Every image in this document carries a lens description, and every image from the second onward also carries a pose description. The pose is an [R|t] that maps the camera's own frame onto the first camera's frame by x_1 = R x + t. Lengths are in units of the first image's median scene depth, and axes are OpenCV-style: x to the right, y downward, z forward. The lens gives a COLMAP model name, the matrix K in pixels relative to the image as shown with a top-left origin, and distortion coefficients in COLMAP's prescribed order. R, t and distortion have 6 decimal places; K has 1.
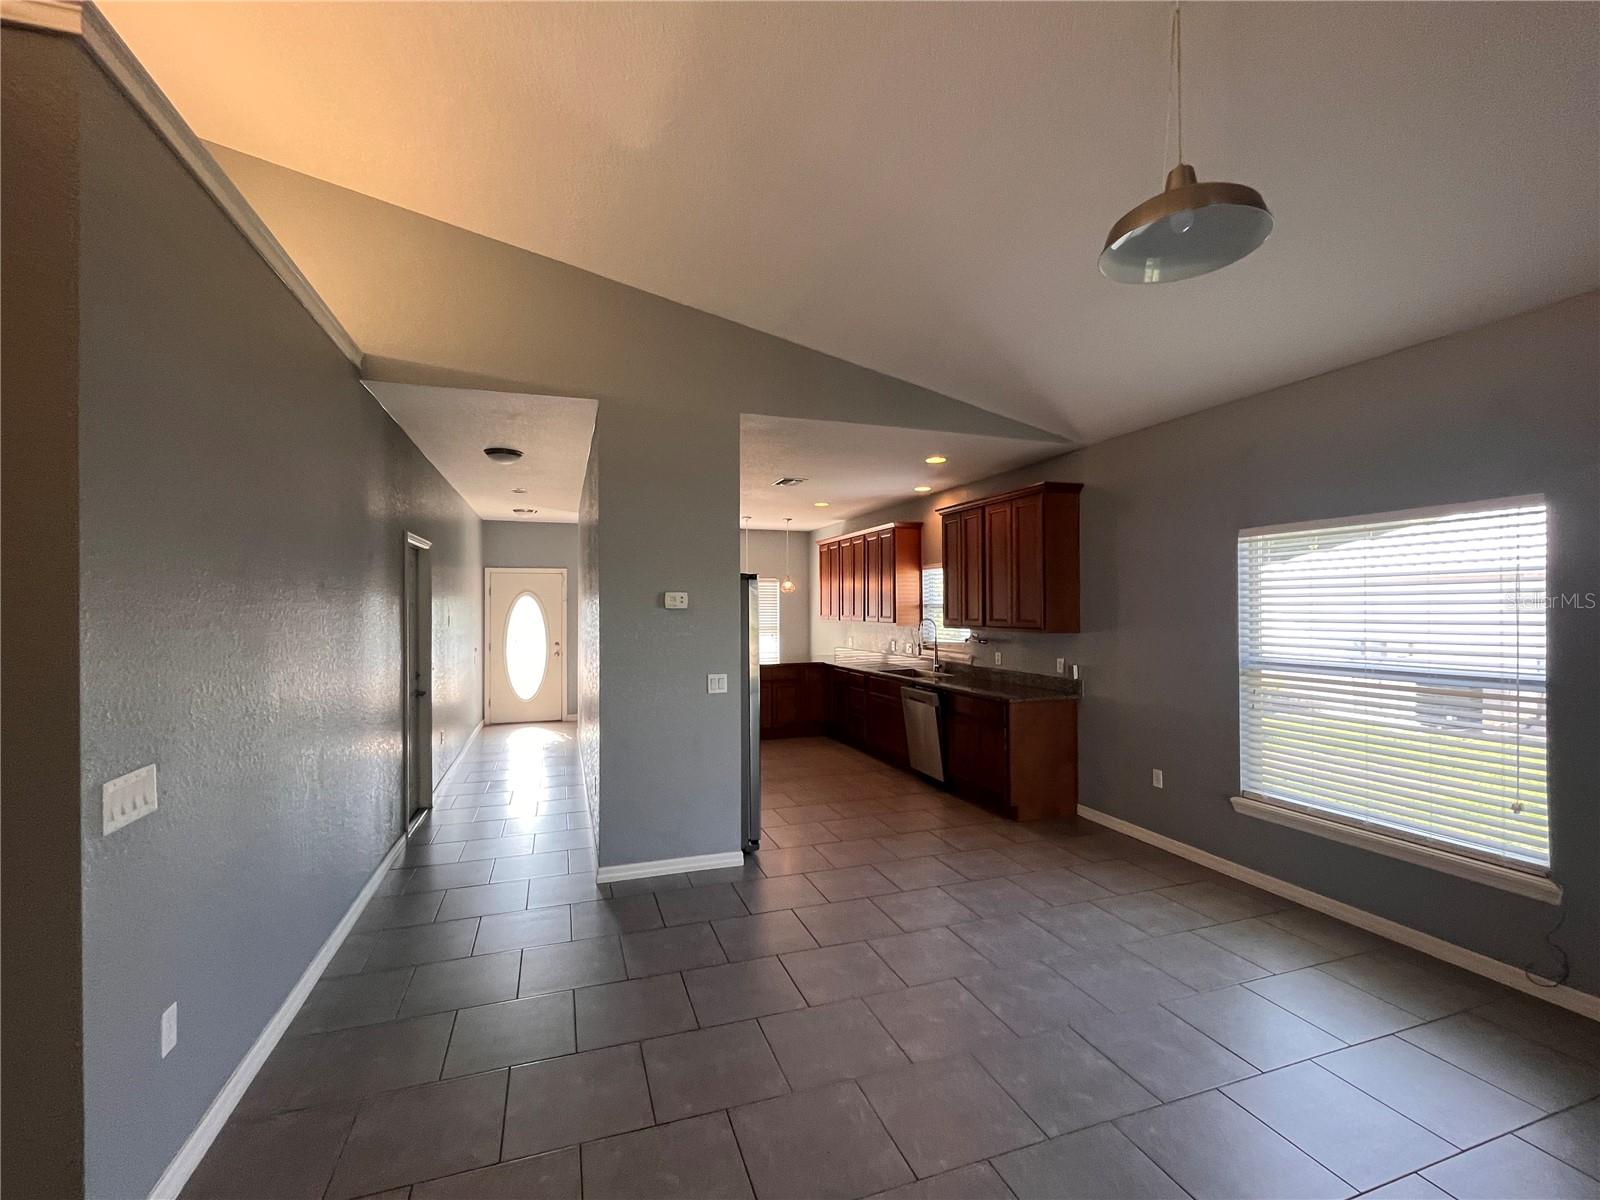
lens RADIAL K [[689.8, 0, 795.2], [0, 689.8, 599.8], [0, 0, 1]] dist [-0.001545, -0.000354]
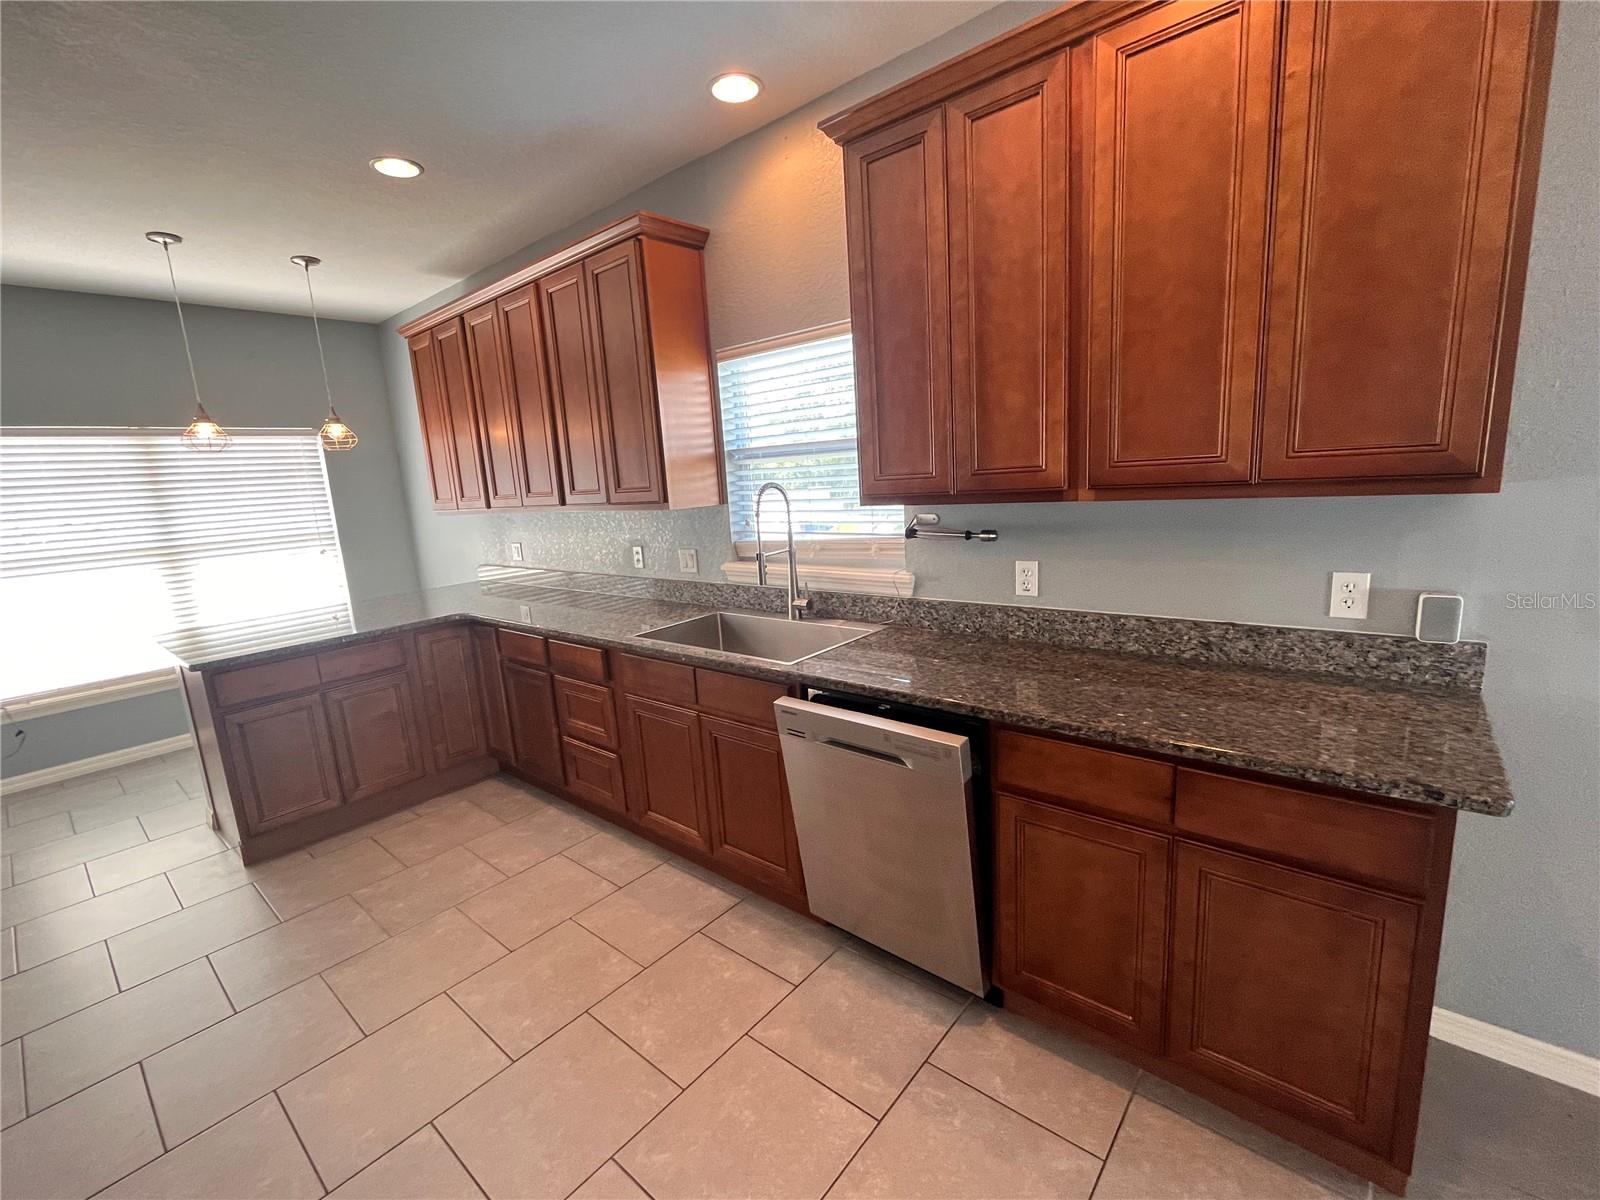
lens RADIAL K [[689.8, 0, 795.2], [0, 689.8, 599.8], [0, 0, 1]] dist [-0.001545, -0.000354]
pose [[0.857860, -0.137347, 0.495188, 0.010084], [0.050136, 0.981393, 0.185348, 0.021565], [-0.511431, -0.134176, 0.848784, 0.712466]]
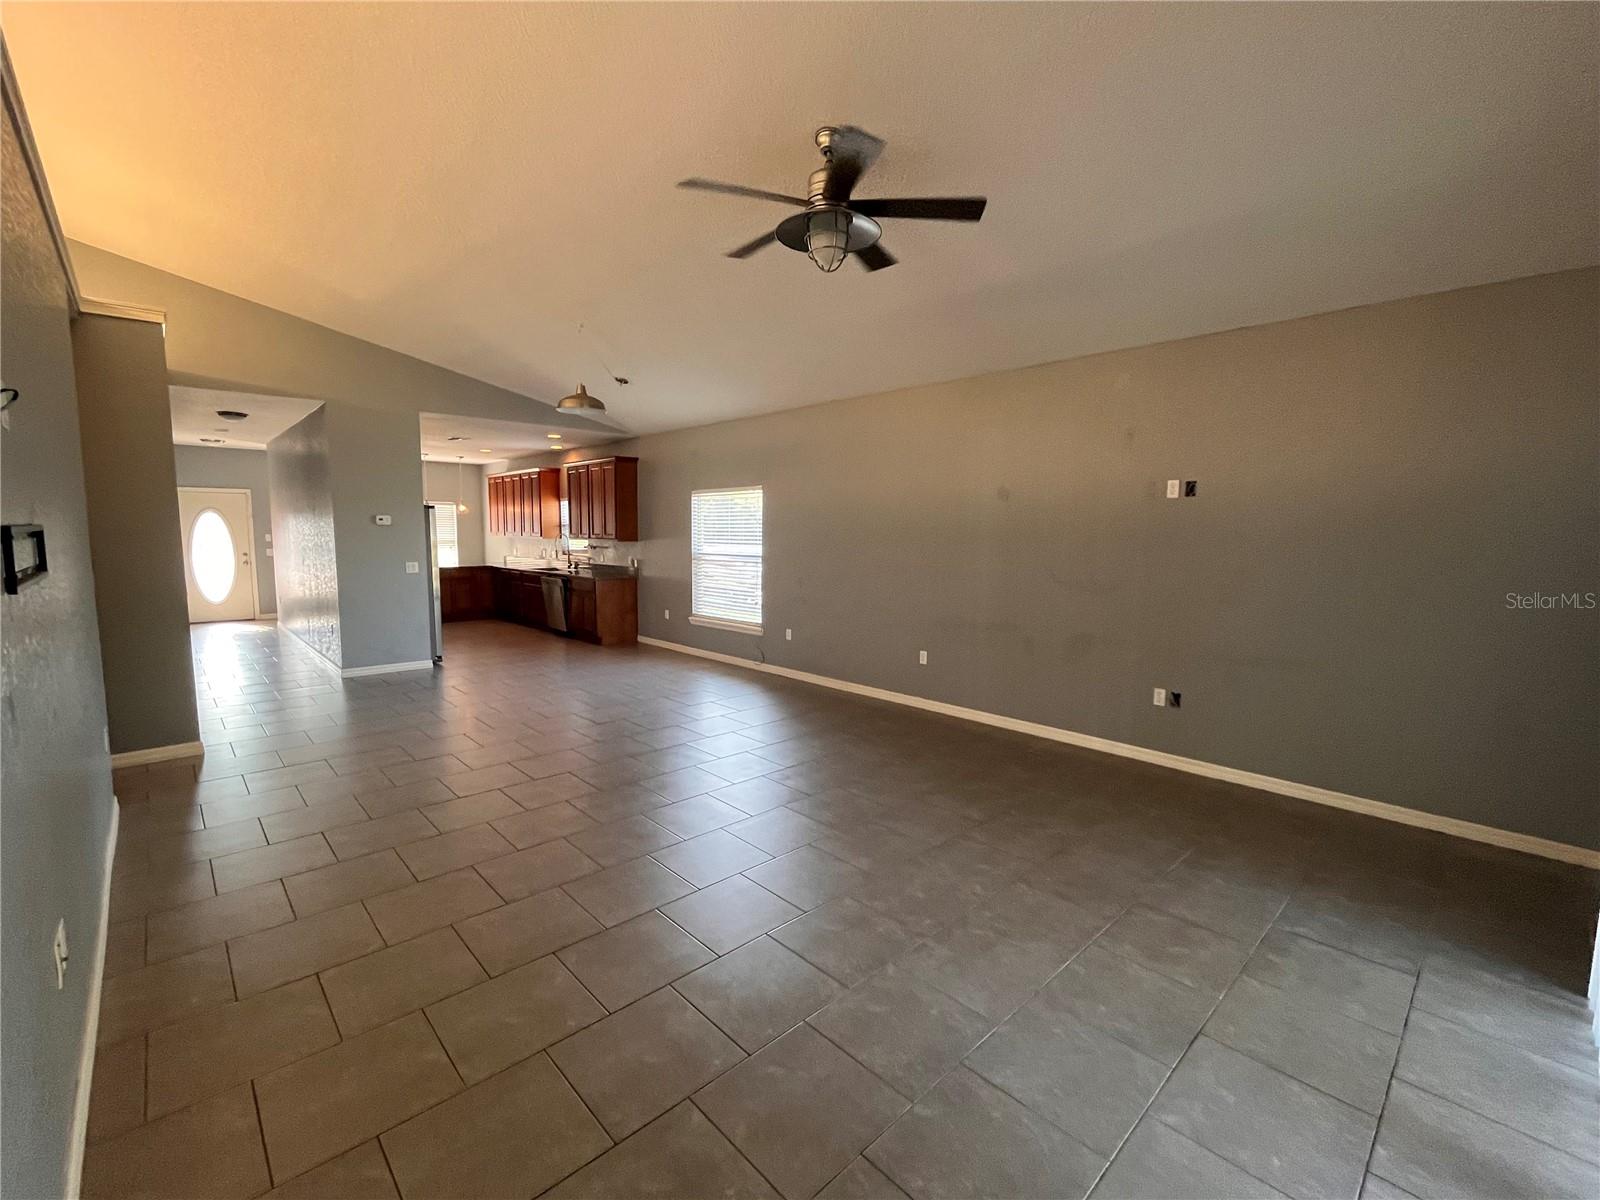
lens RADIAL K [[689.8, 0, 795.2], [0, 689.8, 599.8], [0, 0, 1]] dist [-0.001545, -0.000354]
pose [[0.913181, -0.031141, 0.406363, 0.041284], [-0.015843, 0.993611, 0.111745, -0.006675], [-0.407247, -0.108481, 0.906853, -0.654222]]
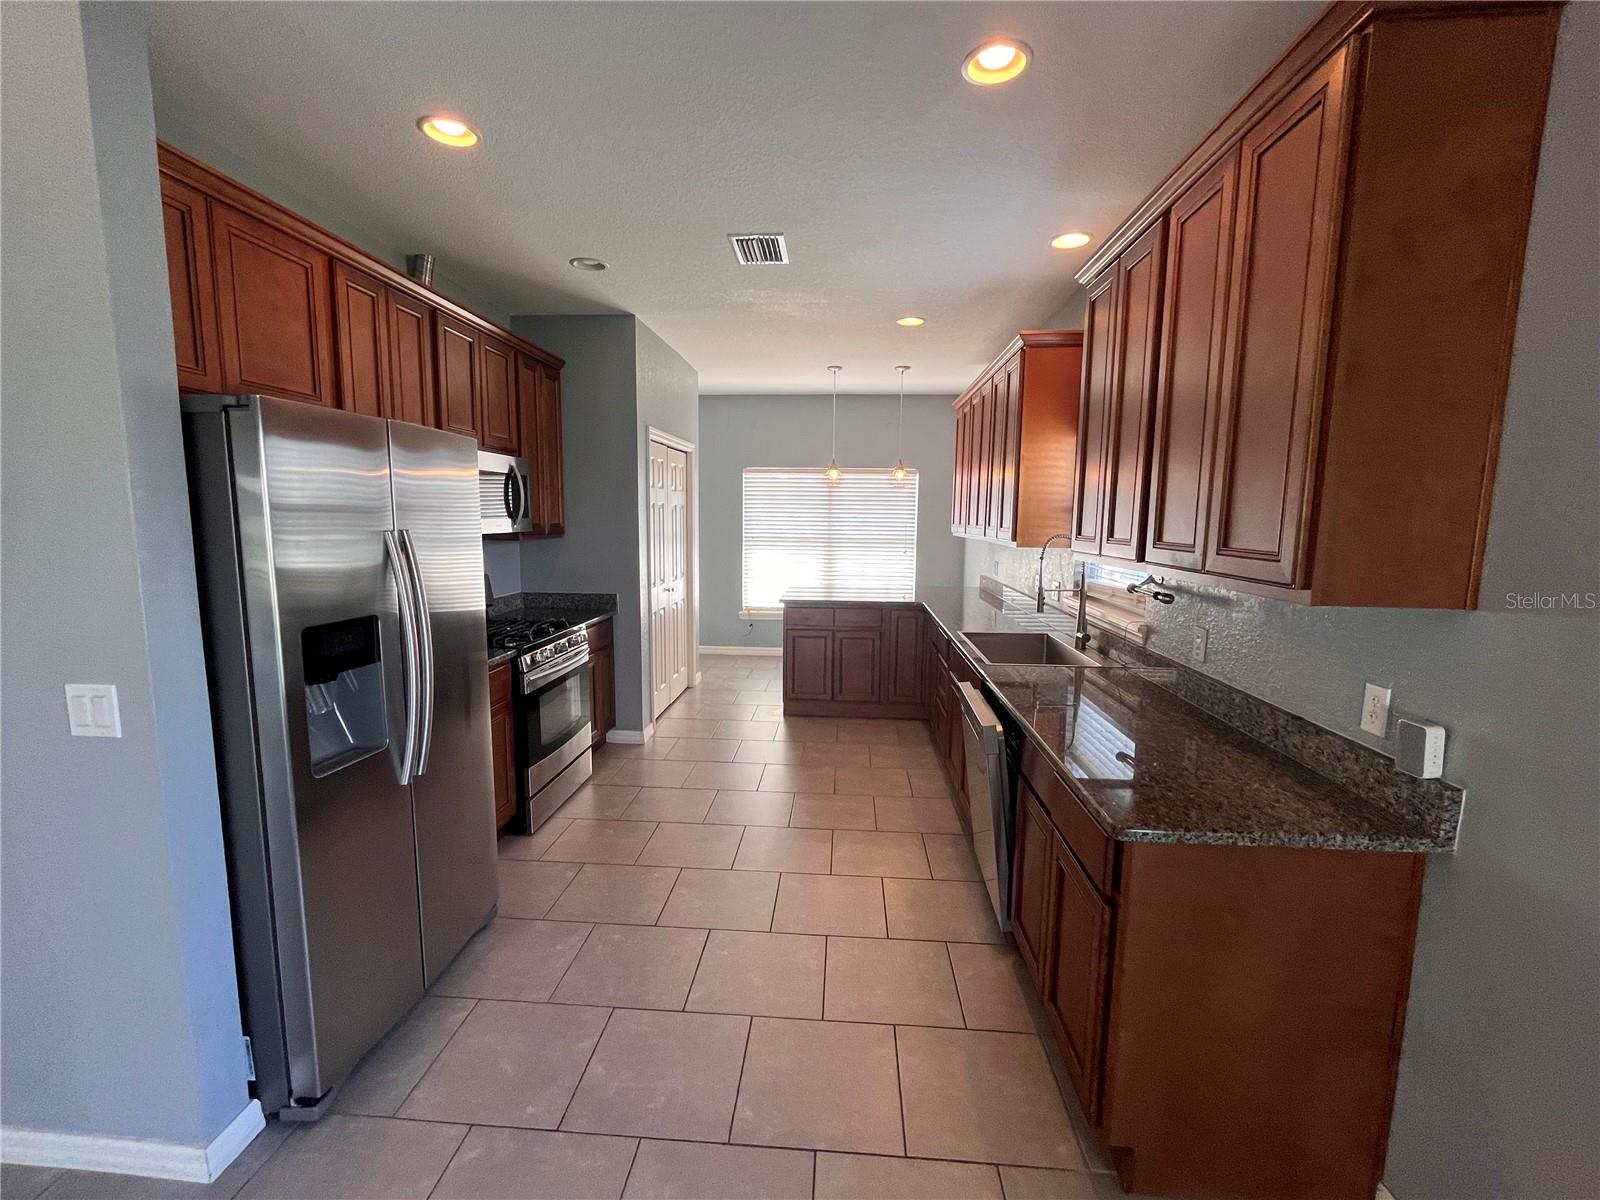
lens RADIAL K [[689.8, 0, 795.2], [0, 689.8, 599.8], [0, 0, 1]] dist [-0.001545, -0.000354]
pose [[0.920086, 0.064838, -0.386314, 0.220579], [-0.011995, 0.990407, 0.137659, 0.008940], [0.391534, -0.122024, 0.912037, 0.528659]]
